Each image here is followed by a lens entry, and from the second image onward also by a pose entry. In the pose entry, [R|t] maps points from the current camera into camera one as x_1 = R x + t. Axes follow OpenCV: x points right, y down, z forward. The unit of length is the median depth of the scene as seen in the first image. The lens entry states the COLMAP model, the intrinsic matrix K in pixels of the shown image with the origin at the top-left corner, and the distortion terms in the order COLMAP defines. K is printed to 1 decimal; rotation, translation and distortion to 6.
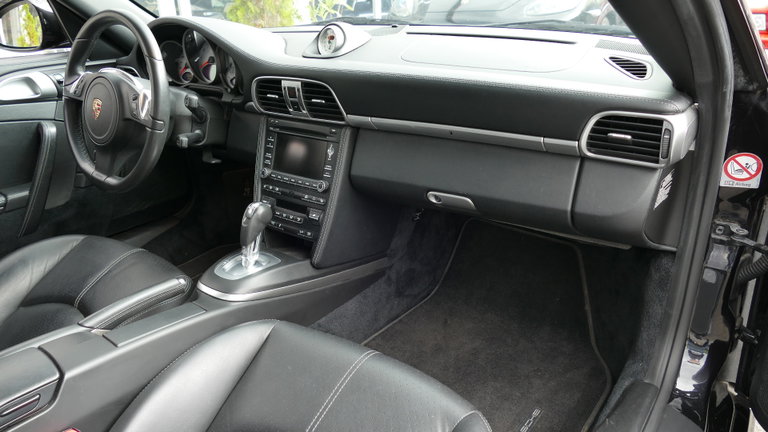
lens RADIAL K [[547.1, 0, 386.3], [0, 547.1, 213.1], [0, 0, 1]] dist [-0.027684, 0.017683]
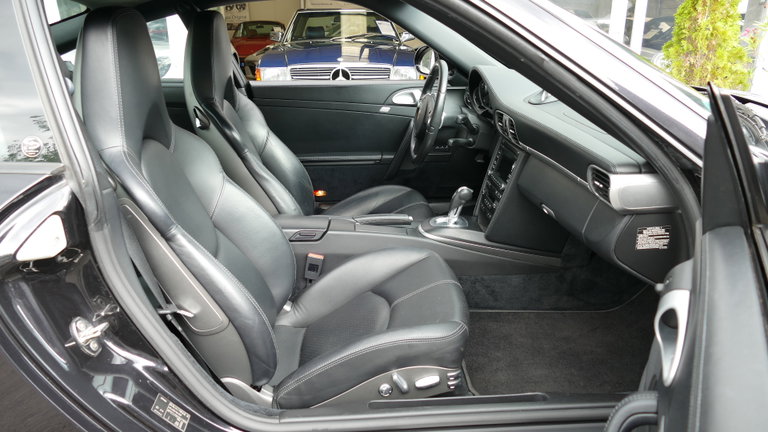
lens RADIAL K [[547.1, 0, 380.3], [0, 547.1, 216.1], [0, 0, 1]] dist [-0.027684, 0.017683]
pose [[0.641277, 0.274312, -0.716601, 0.744757], [-0.297701, 0.949705, 0.097135, -0.017357], [0.707204, 0.151043, 0.690687, -0.257024]]
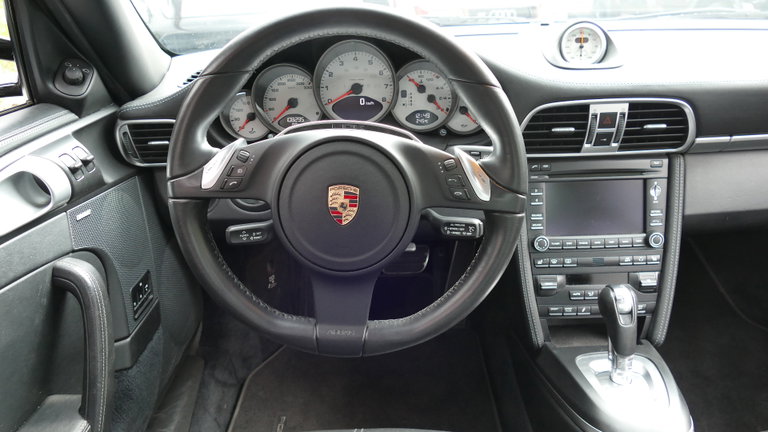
lens RADIAL K [[547.1, 0, 385.5], [0, 547.1, 220.5], [0, 0, 1]] dist [-0.027684, 0.017683]
pose [[0.796761, -0.217523, 0.563787, -0.804315], [0.241783, 0.969787, 0.032473, -0.181386], [-0.553816, 0.110441, 0.825282, 0.571666]]
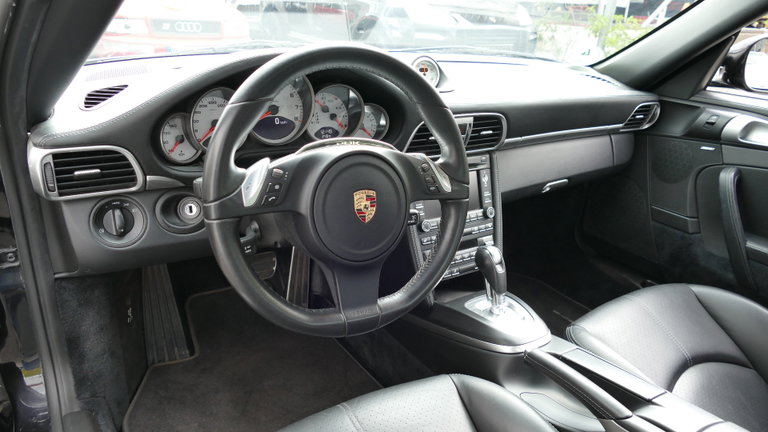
lens RADIAL K [[547.1, 0, 386.0], [0, 547.1, 219.4], [0, 0, 1]] dist [-0.027684, 0.017683]
pose [[0.320578, -0.283741, 0.903726, -1.112301], [0.315530, 0.931579, 0.180558, -0.281308], [-0.893124, 0.227270, 0.388173, 0.753244]]
